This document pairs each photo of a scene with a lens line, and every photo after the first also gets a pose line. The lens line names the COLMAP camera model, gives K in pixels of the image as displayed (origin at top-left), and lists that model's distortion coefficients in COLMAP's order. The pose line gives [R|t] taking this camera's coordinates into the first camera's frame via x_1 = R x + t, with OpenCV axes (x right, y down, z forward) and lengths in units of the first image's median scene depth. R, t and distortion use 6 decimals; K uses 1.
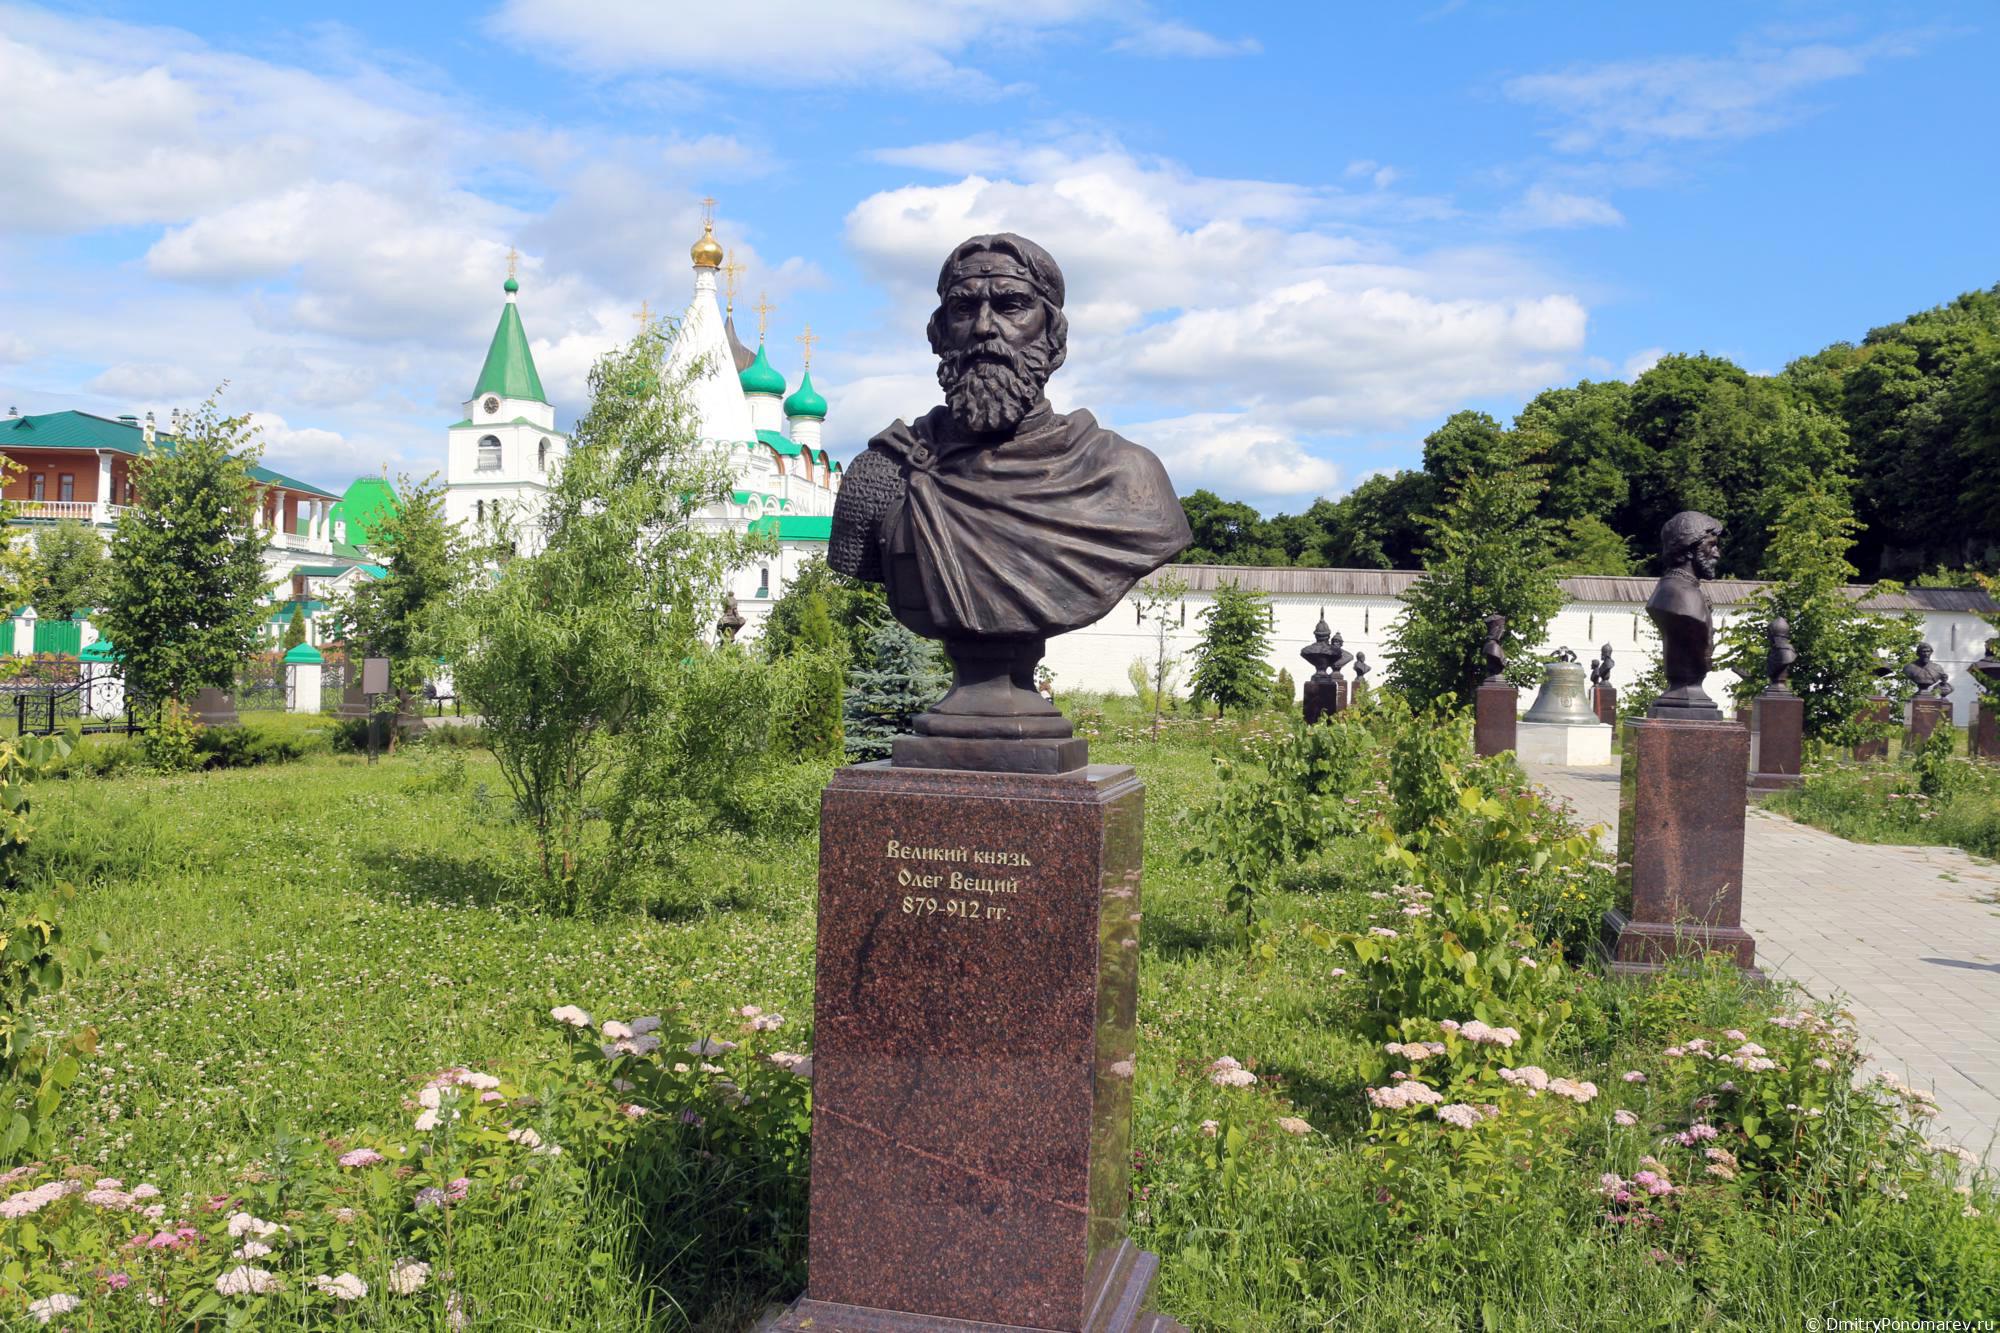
lens RADIAL K [[1596.7, 0, 1020.5], [0, 1596.7, 662.8], [0, 0, 1]] dist [-0.170187, 0.145413]
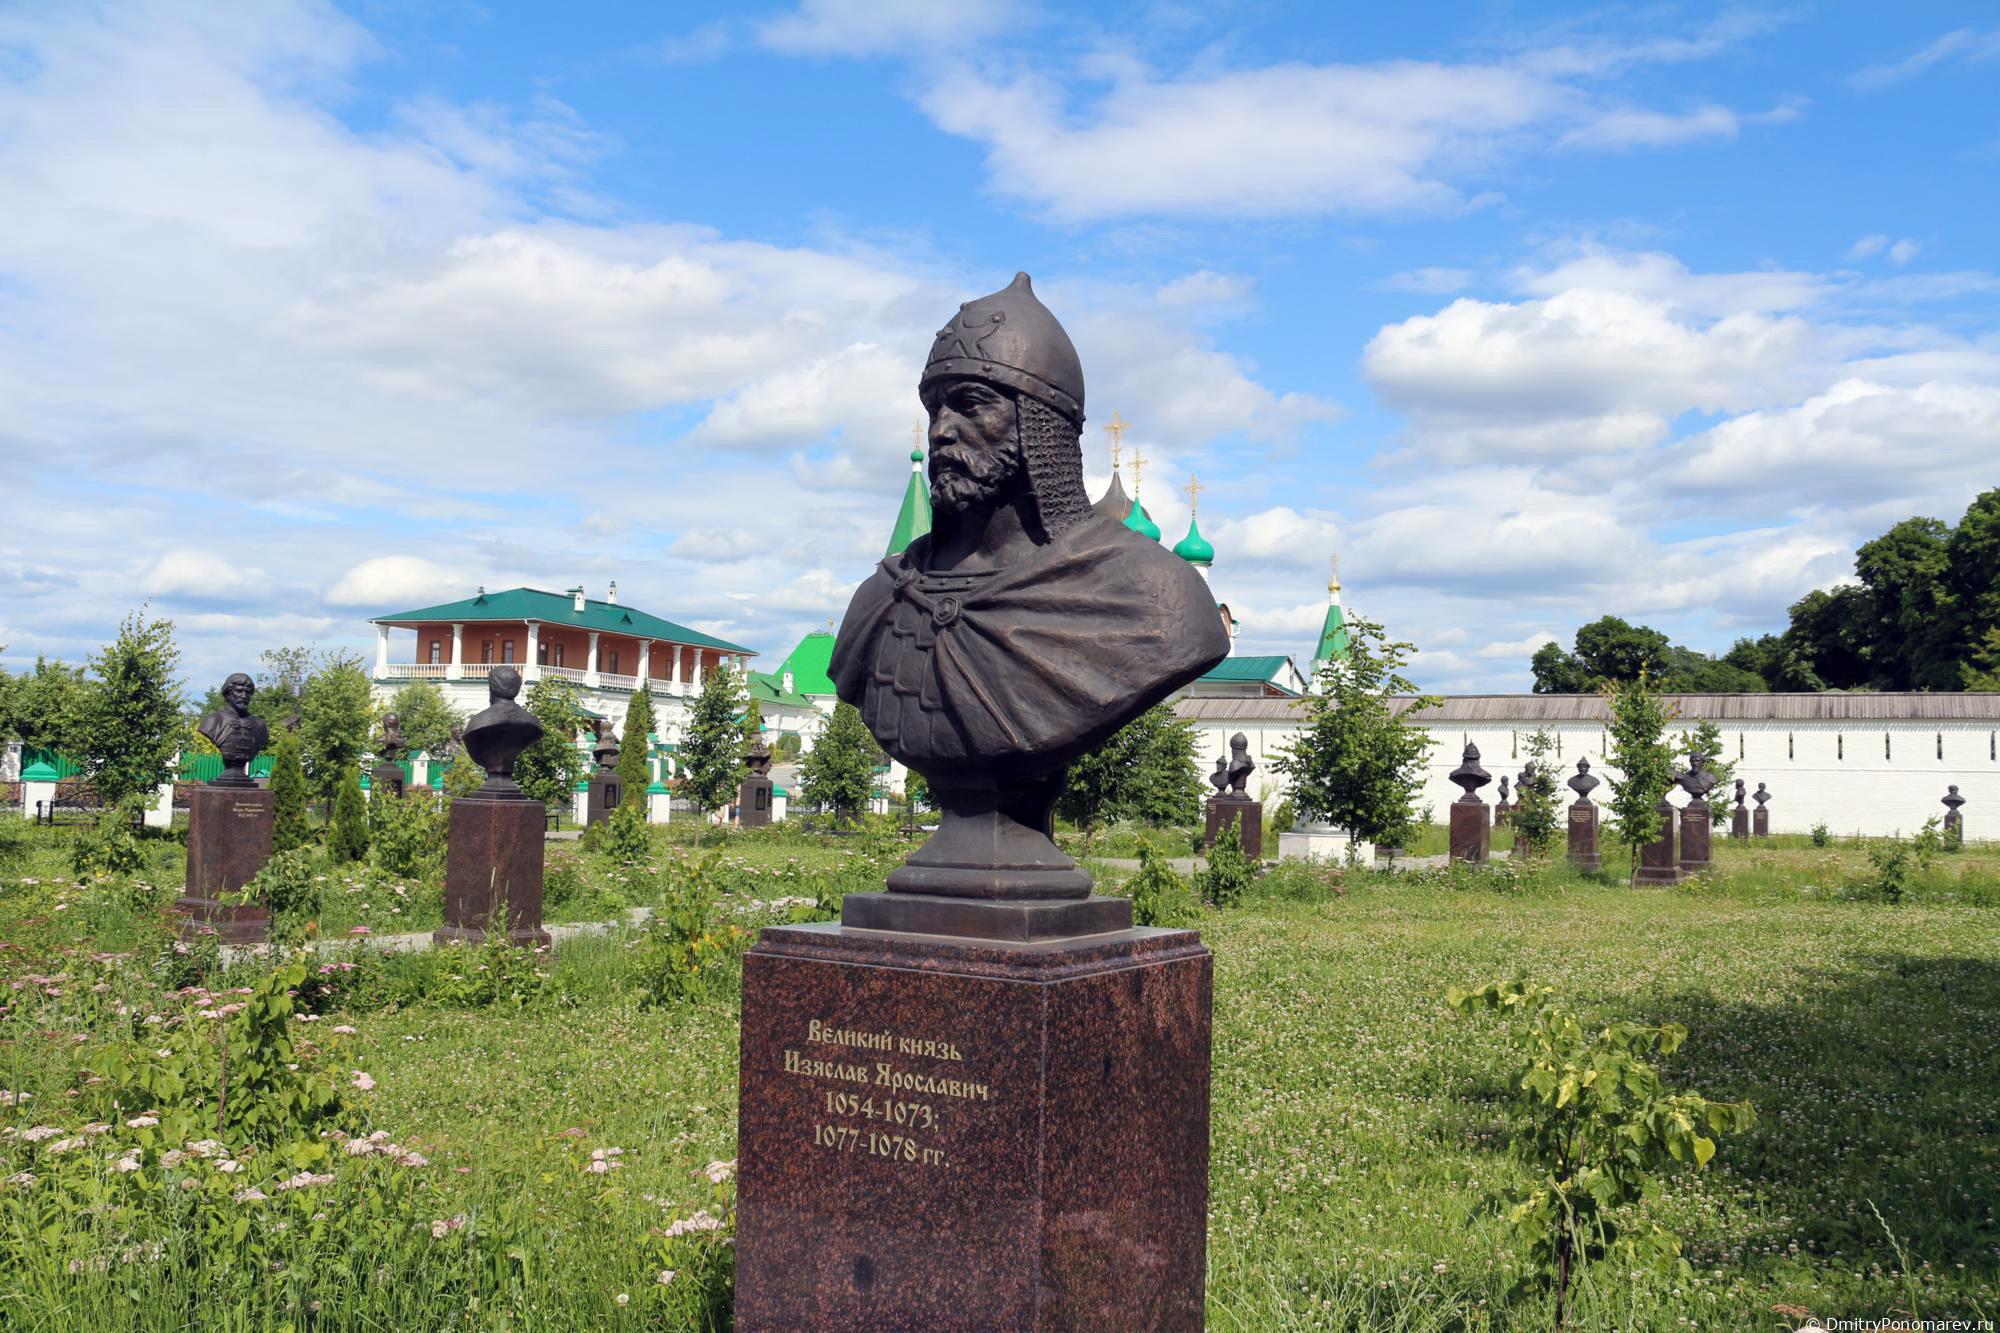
lens RADIAL K [[1647.3, 0, 1039.1], [0, 1647.3, 759.1], [0, 0, 1]] dist [-0.083819, 0.001232]
pose [[0.948232, -0.016092, -0.317172, 0.101796], [0.007040, 0.999535, -0.029665, 0.005663], [0.317502, 0.025896, 0.947904, -0.045137]]
